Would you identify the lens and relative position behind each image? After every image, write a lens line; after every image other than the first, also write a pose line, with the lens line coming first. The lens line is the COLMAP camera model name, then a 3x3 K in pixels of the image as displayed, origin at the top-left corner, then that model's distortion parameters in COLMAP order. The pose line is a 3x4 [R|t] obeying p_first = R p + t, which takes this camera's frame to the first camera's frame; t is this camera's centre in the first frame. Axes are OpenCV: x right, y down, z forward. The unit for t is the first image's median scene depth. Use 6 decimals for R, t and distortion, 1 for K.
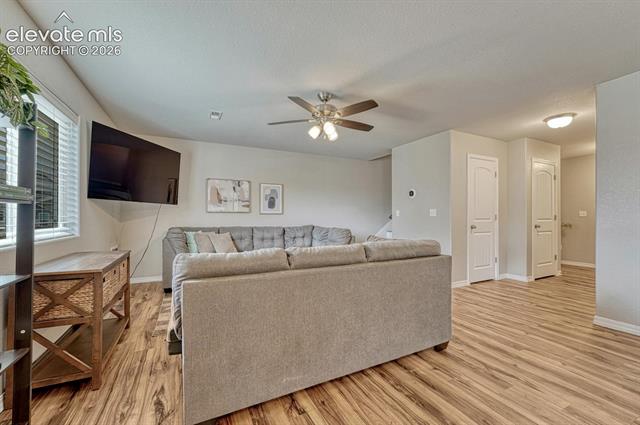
lens RADIAL K [[269.2, 0, 317.9], [0, 269.2, 217.4], [0, 0, 1]] dist [-0.012294, 0.002399]
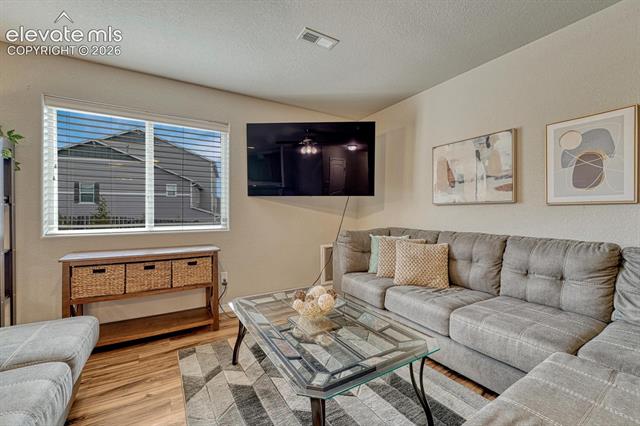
lens RADIAL K [[269.2, 0, 319.5], [0, 269.2, 214.4], [0, 0, 1]] dist [-0.012294, 0.002399]
pose [[0.096176, 0.005258, -0.995350, 0.144062], [0.002862, 0.999980, 0.005559, -0.002066], [0.995360, -0.003383, 0.096159, 0.678343]]
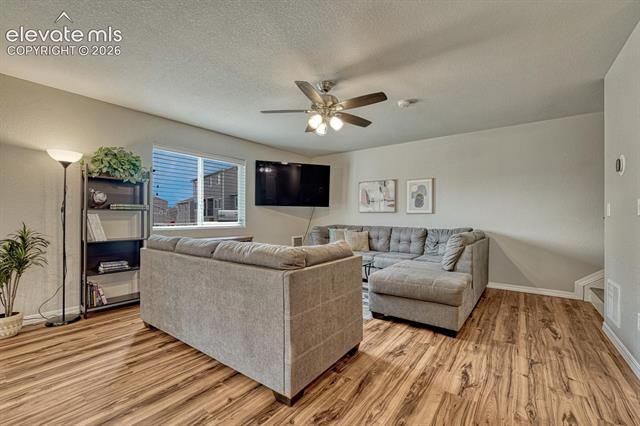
lens RADIAL K [[269.2, 0, 320.1], [0, 269.2, 217.3], [0, 0, 1]] dist [-0.012294, 0.002399]
pose [[0.445149, 0.004633, -0.895444, 0.509457], [-0.005248, 0.999983, 0.002565, -0.000806], [0.895441, 0.003557, 0.445166, 0.344122]]
